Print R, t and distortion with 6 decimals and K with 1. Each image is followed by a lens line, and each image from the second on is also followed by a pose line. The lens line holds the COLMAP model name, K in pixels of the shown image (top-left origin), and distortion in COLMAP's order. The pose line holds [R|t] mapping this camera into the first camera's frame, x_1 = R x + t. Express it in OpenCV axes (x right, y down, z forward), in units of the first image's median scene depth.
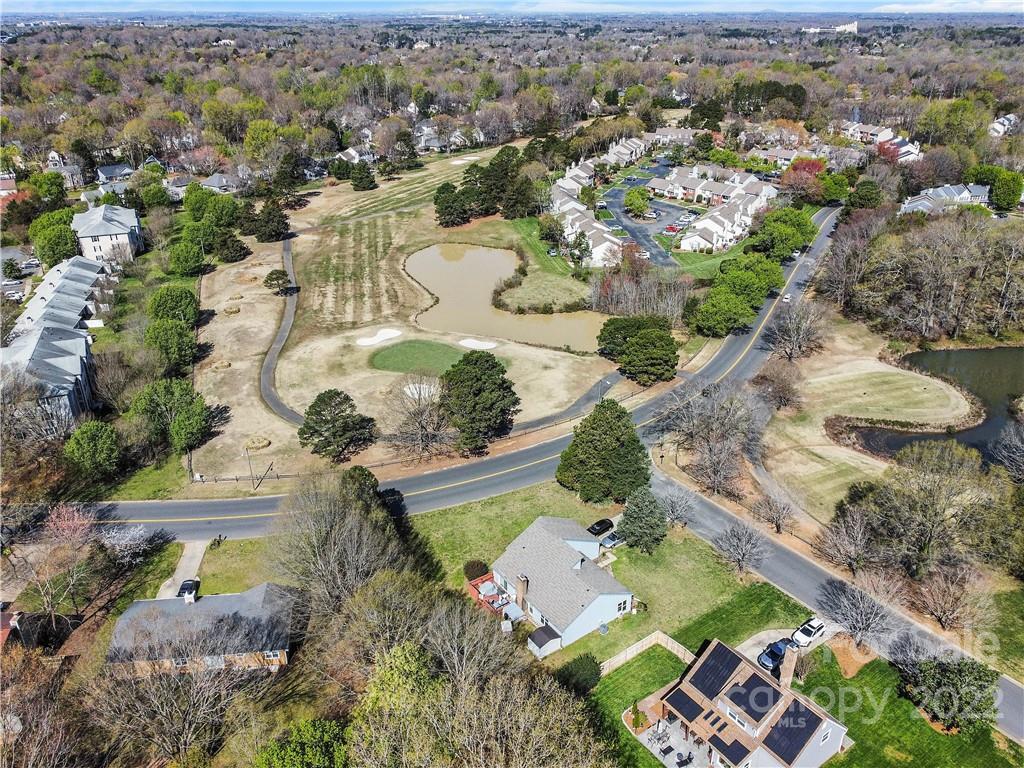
lens RADIAL K [[773.9, 0, 512.8], [0, 773.9, 385.6], [0, 0, 1]] dist [0.004483, -0.007967]
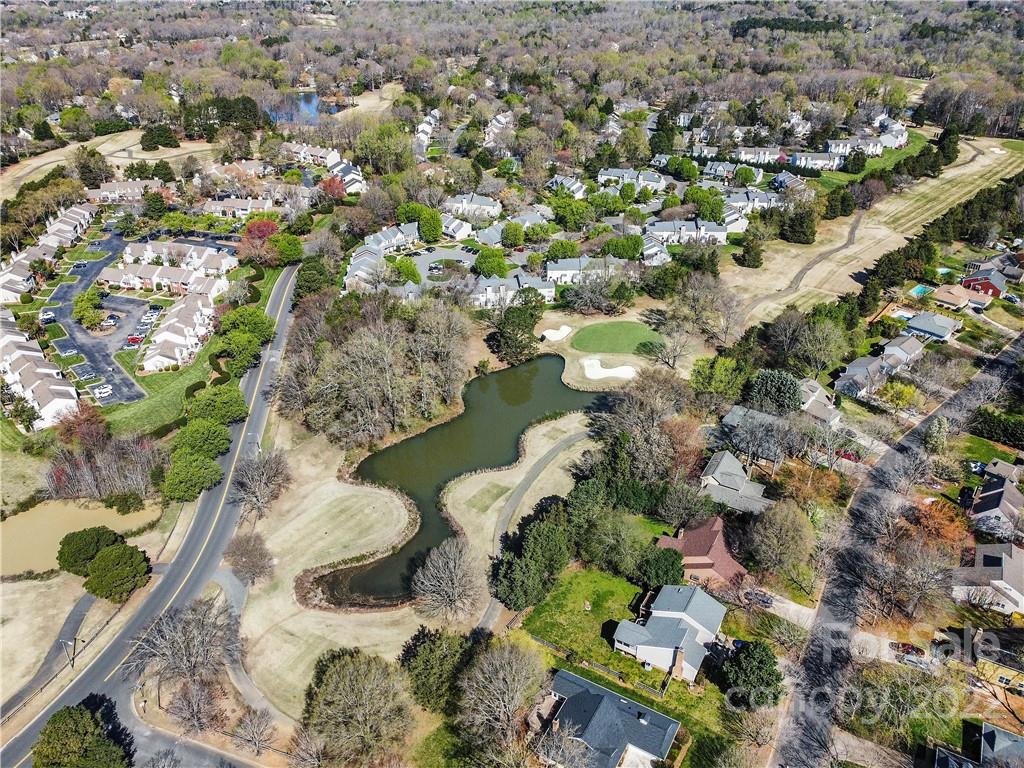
lens RADIAL K [[773.9, 0, 509.5], [0, 773.9, 379.5], [0, 0, 1]] dist [0.004483, -0.007967]
pose [[0.820974, -0.273801, 0.501033, 0.087441], [0.244603, 0.961574, 0.124678, -0.151577], [-0.515918, 0.020197, 0.856400, -0.068670]]
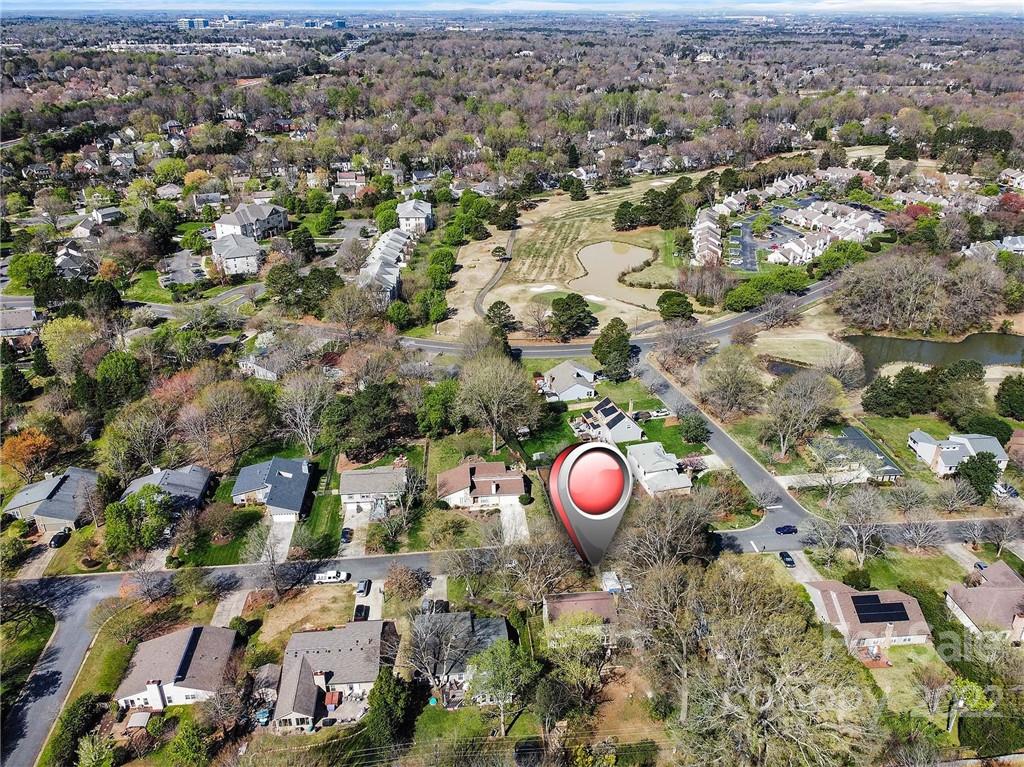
lens RADIAL K [[773.9, 0, 515.3], [0, 773.9, 381.7], [0, 0, 1]] dist [0.004483, -0.007967]
pose [[0.939900, 0.151403, -0.306047, 0.217553], [-0.152408, 0.988100, 0.020758, 0.077406], [0.305548, 0.027134, 0.951790, -0.451060]]
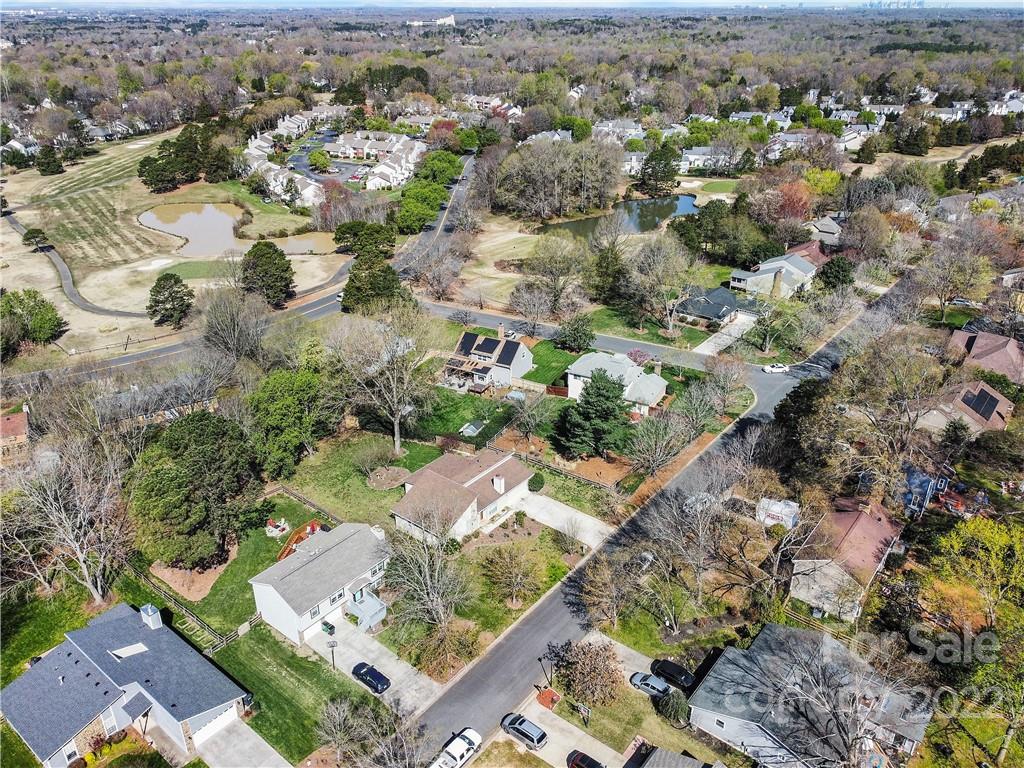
lens RADIAL K [[773.9, 0, 511.8], [0, 773.9, 384.7], [0, 0, 1]] dist [0.004483, -0.007967]
pose [[0.899674, -0.191810, 0.392169, -0.113816], [0.189972, 0.980808, 0.043899, 0.112264], [-0.393063, 0.035006, 0.918845, -0.223288]]
